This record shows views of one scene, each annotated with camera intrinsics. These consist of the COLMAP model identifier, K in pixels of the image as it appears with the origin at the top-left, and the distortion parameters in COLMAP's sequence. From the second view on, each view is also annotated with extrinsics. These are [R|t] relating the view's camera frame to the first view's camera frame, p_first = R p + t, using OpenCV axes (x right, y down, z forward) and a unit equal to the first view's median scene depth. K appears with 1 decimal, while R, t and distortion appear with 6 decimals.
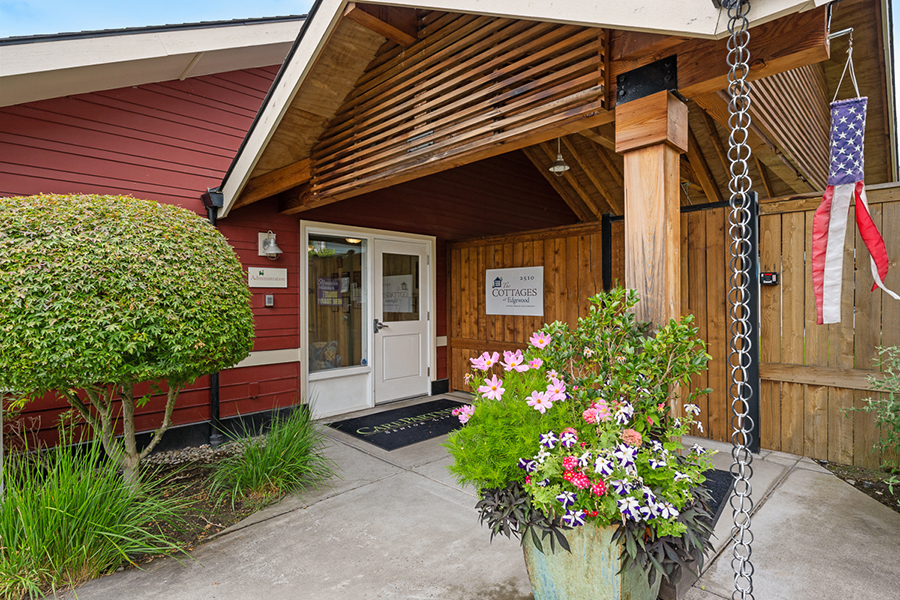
lens RADIAL K [[456.0, 0, 450.0], [0, 456.0, 300.0], [0, 0, 1]] dist [0.001516, 0.000126]
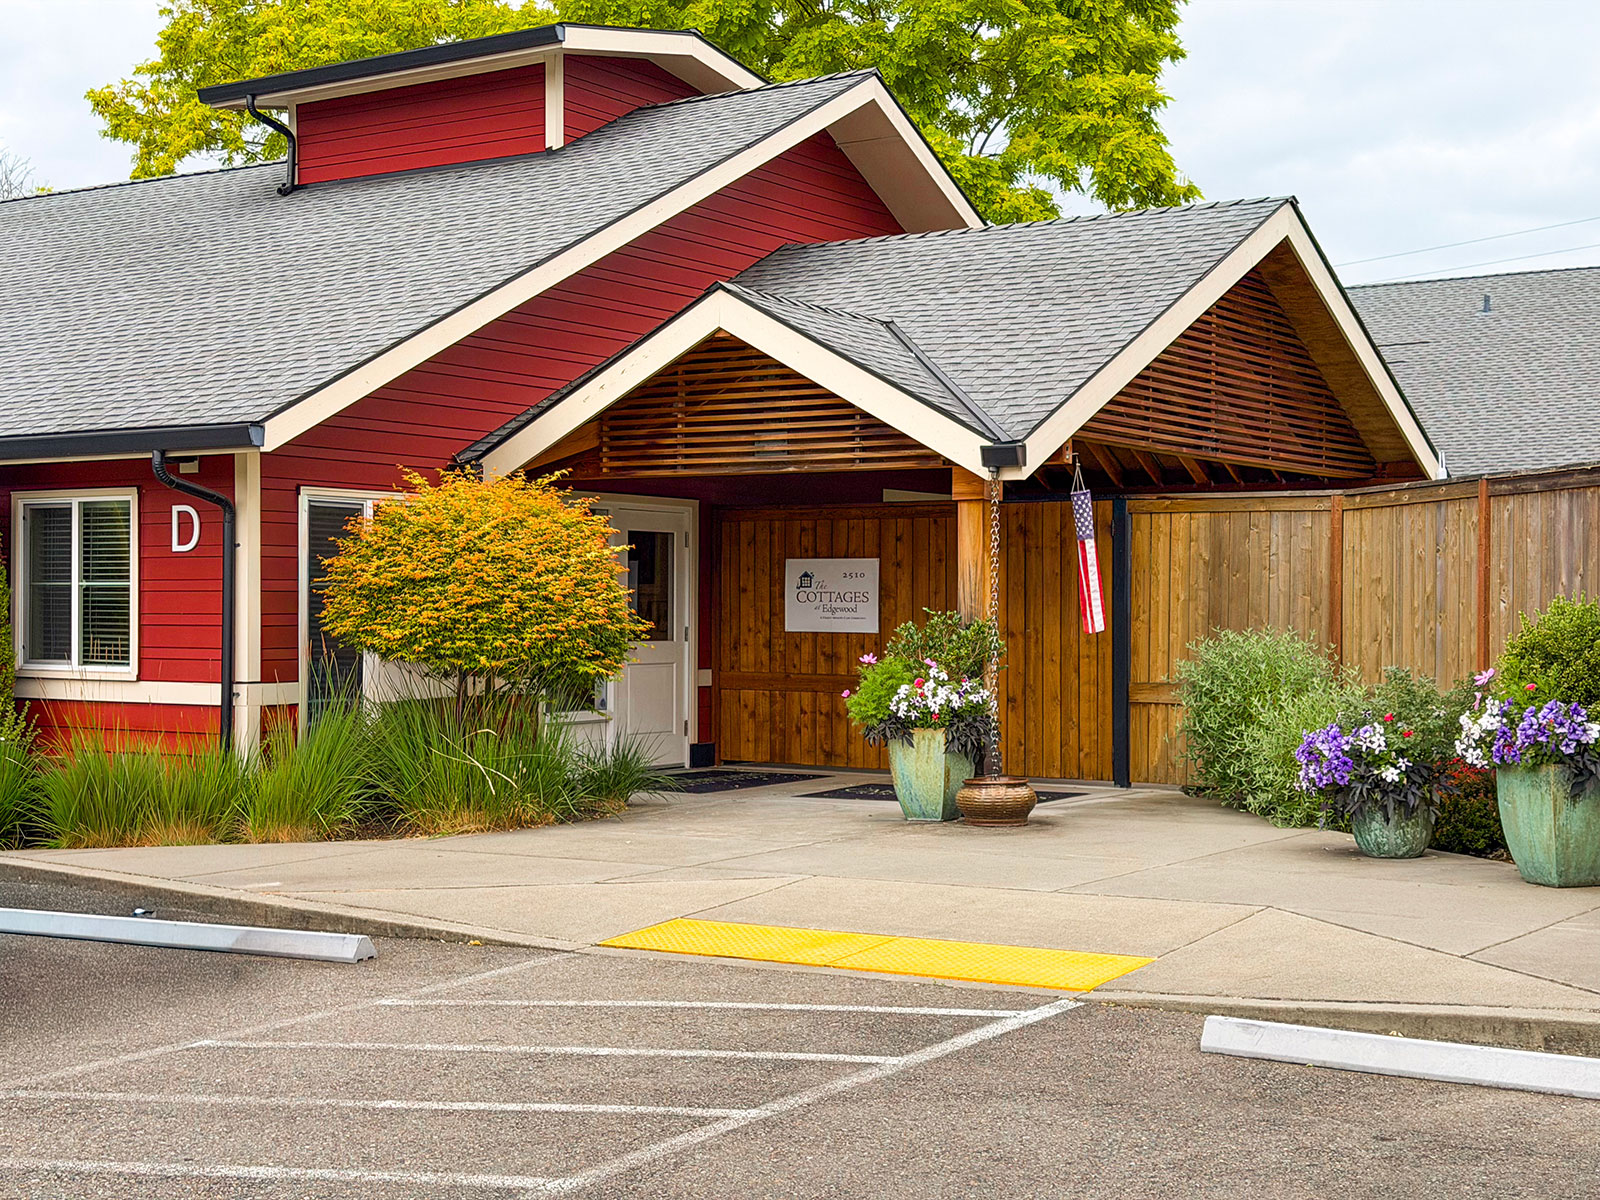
lens RADIAL K [[2259.7, 0, 800.0], [0, 2259.7, 600.0], [0, 0, 1]] dist [0.138165, -0.002047]
pose [[0.978334, 0.012134, 0.206676, -0.566461], [-0.010666, 0.999909, -0.008217, 0.014736], [-0.206757, 0.005834, 0.978375, -2.117965]]
